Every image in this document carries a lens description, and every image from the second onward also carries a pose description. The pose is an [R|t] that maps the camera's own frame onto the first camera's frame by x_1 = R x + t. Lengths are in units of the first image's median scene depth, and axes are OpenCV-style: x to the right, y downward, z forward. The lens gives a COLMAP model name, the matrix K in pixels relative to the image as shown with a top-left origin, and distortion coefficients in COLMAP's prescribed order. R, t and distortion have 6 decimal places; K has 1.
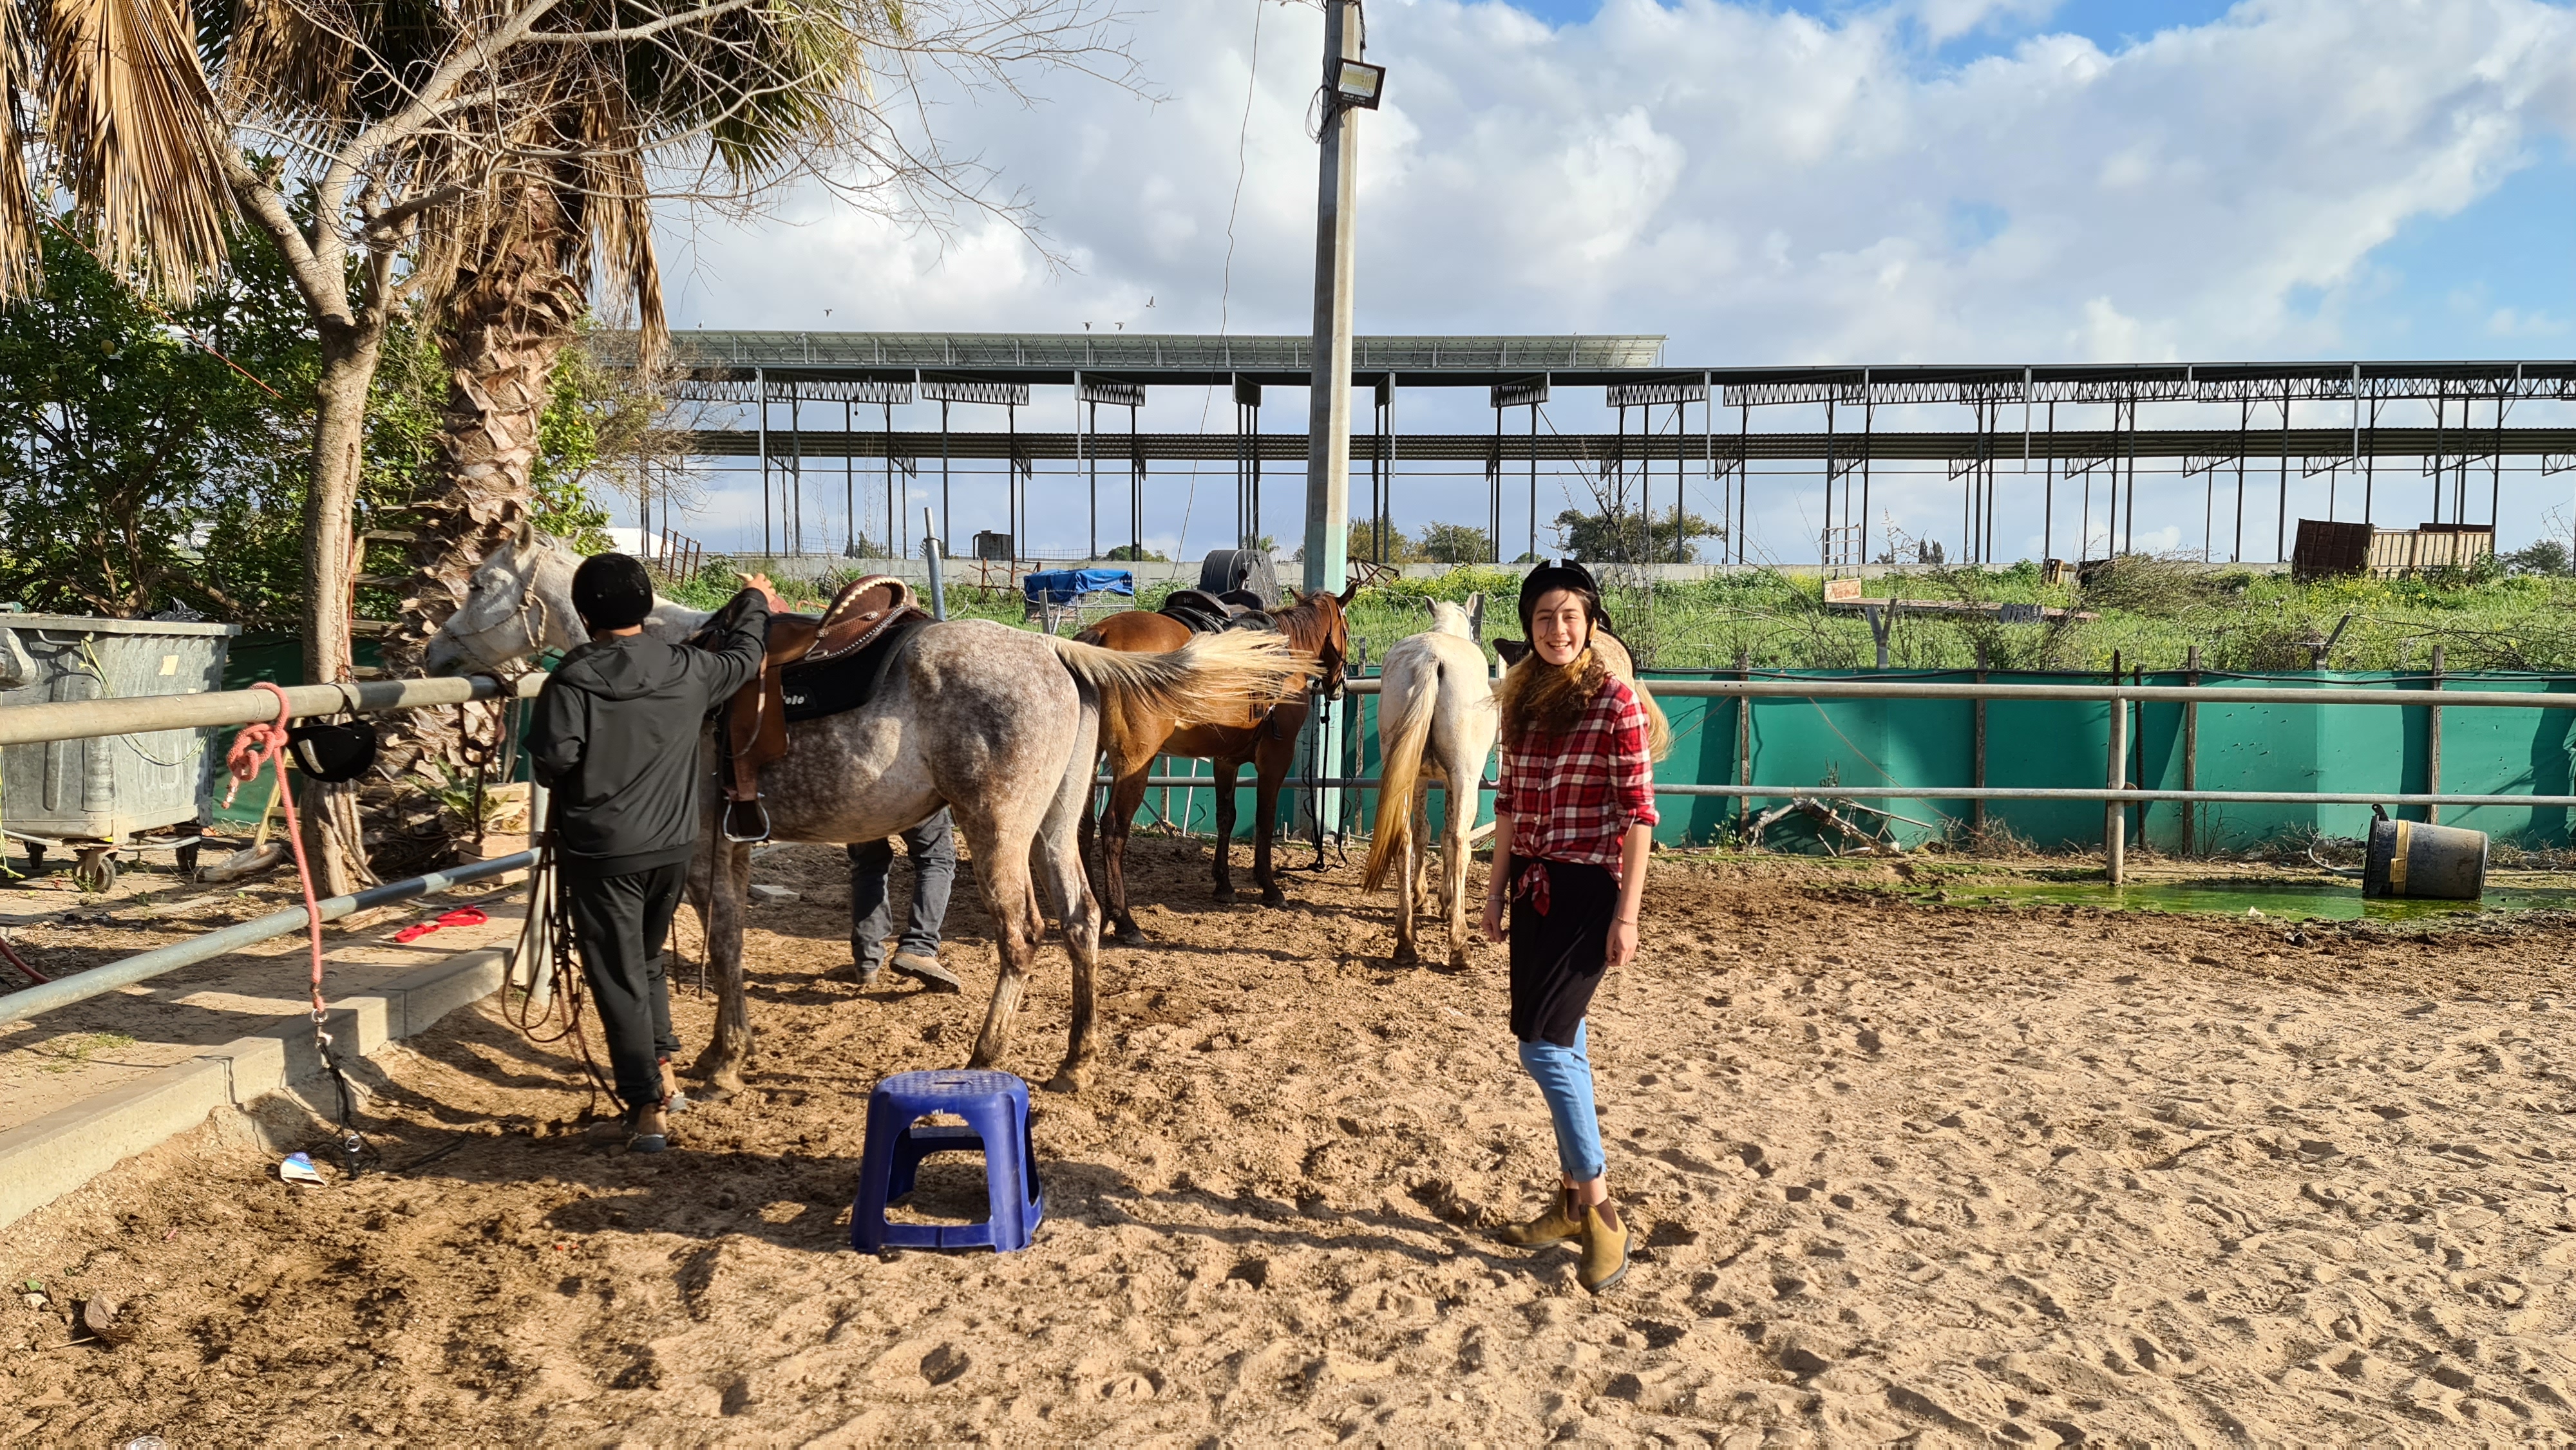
lens RADIAL K [[2065.2, 0, 1252.4], [0, 2065.2, 797.4], [0, 0, 1]] dist [0.112084, -0.127899]
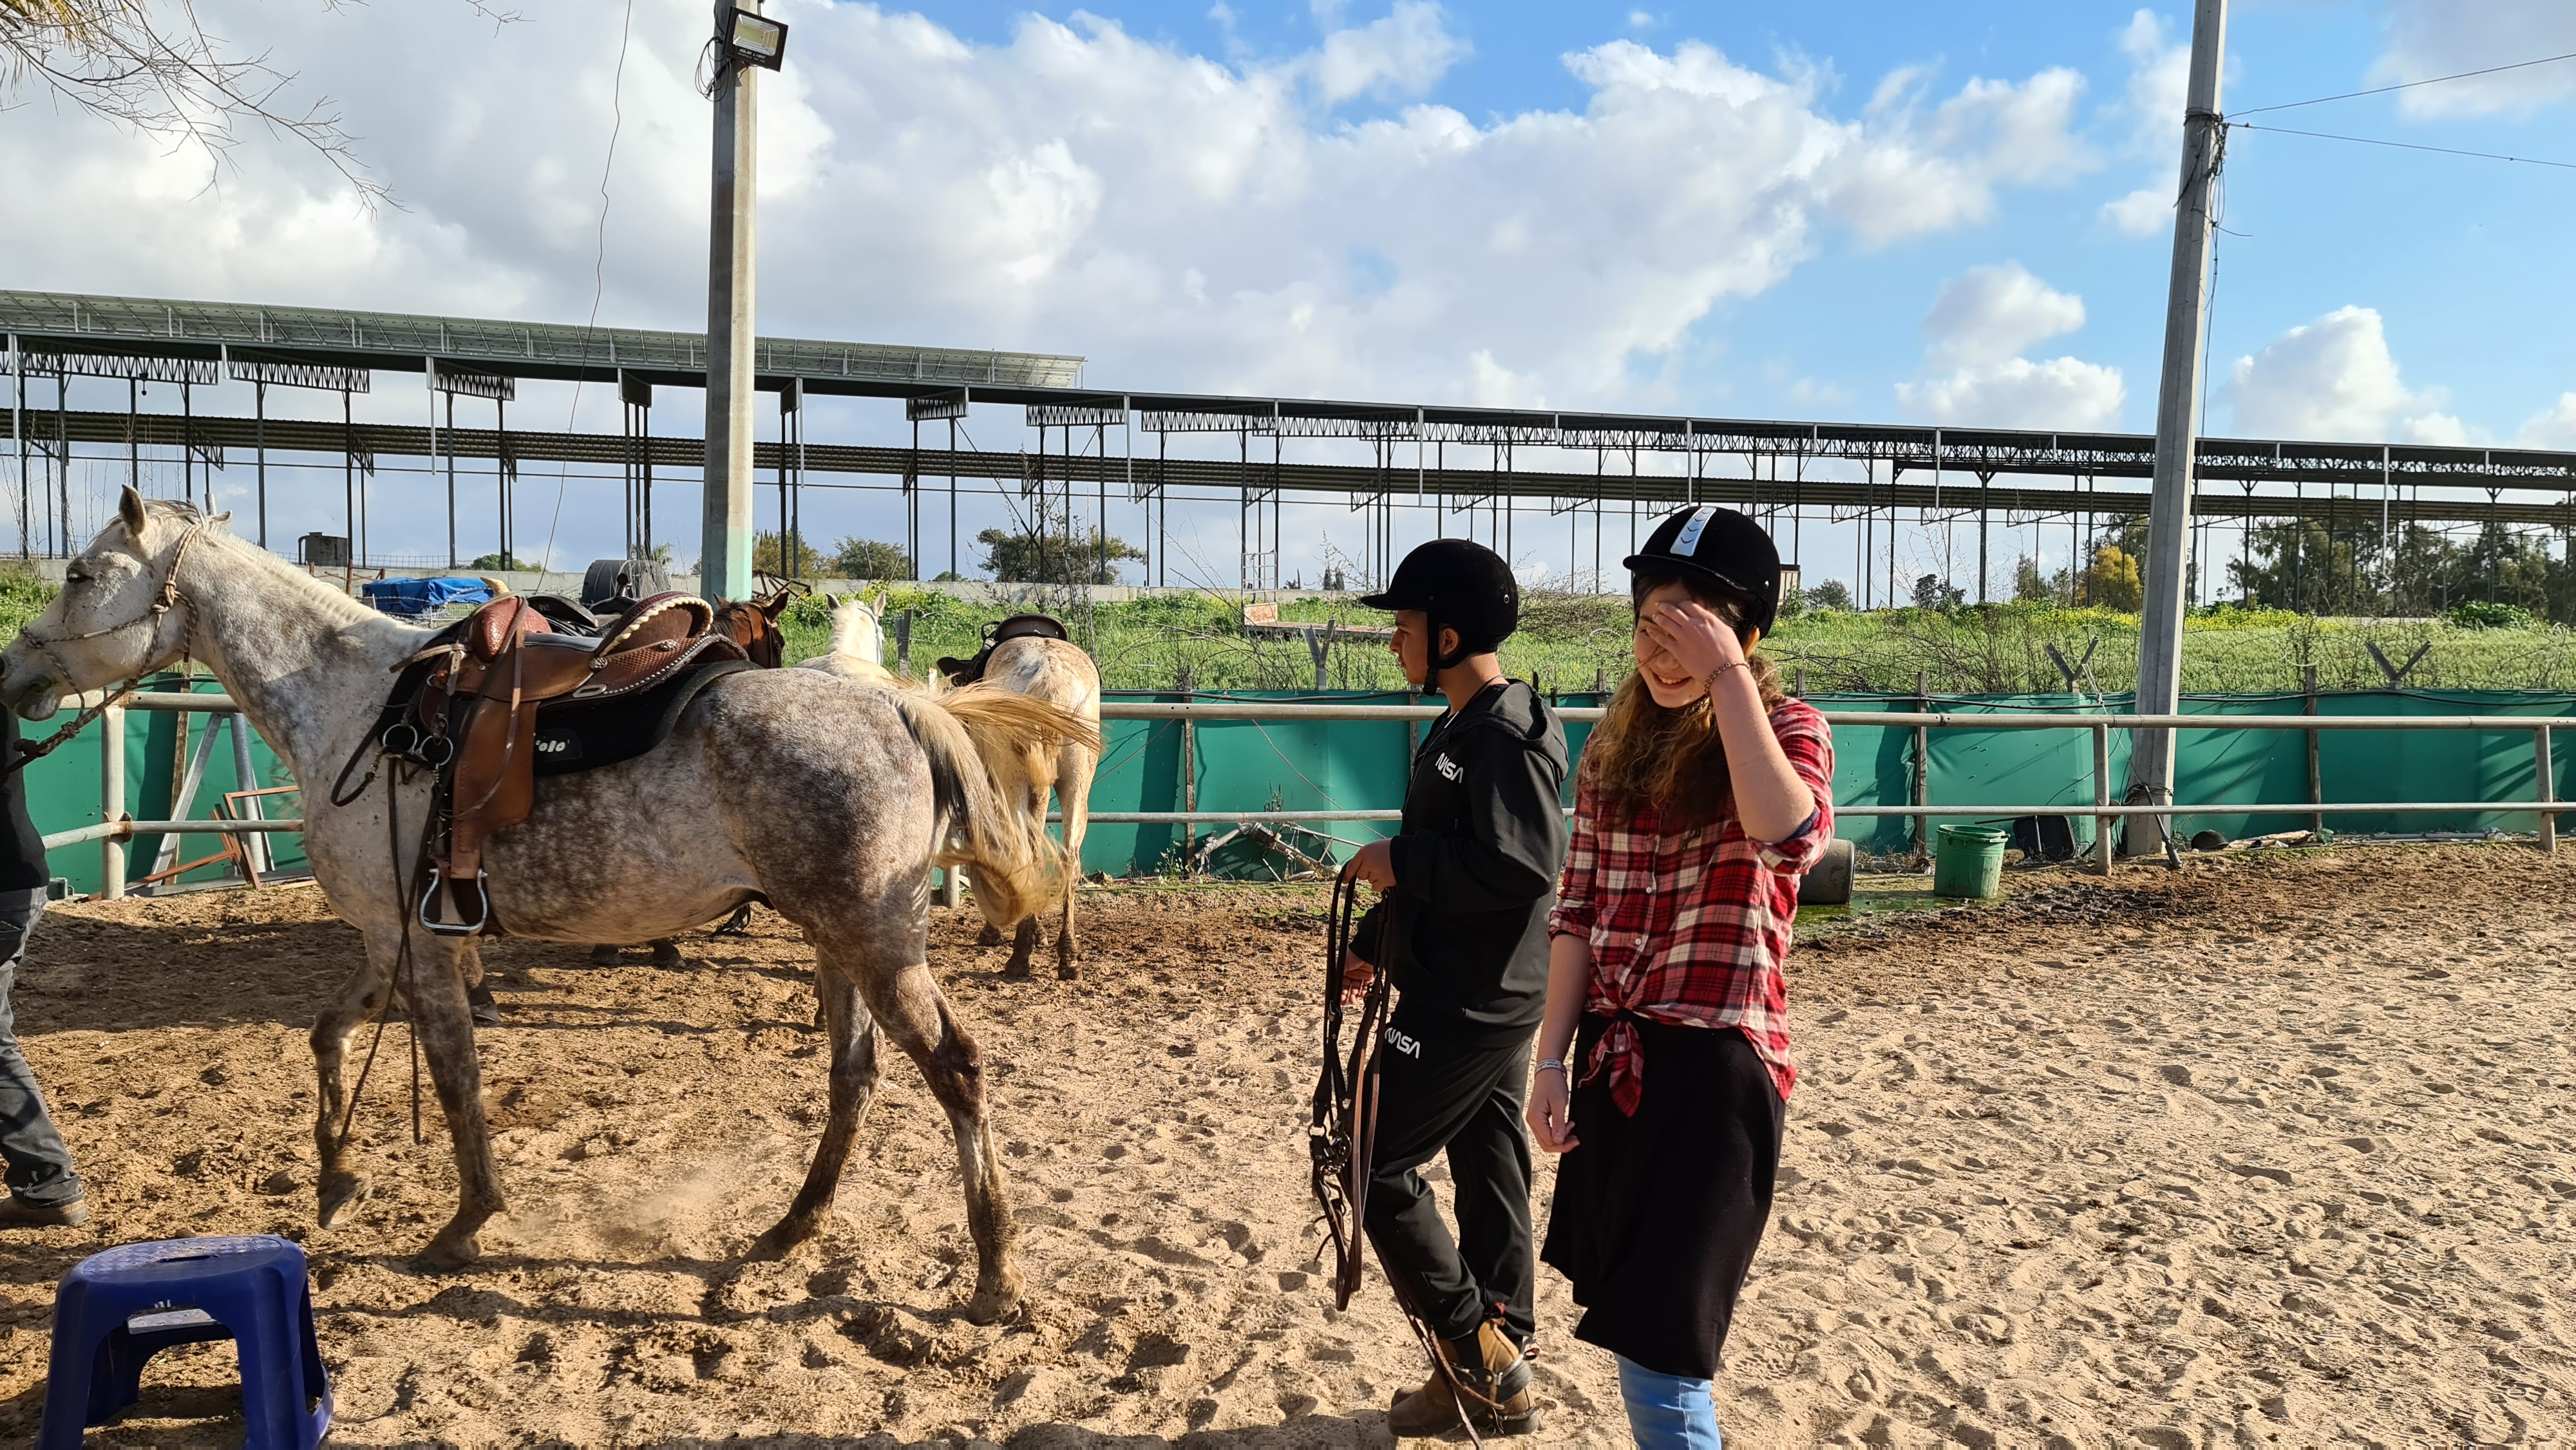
lens RADIAL K [[1778.7, 0, 1308.6], [0, 1778.7, 728.7], [0, 0, 1]] dist [0.073581, -0.084556]
pose [[0.940485, -0.009510, 0.339702, 0.008576], [0.022863, 0.999114, -0.035328, -0.013998], [-0.339065, 0.040992, 0.939869, 0.210344]]
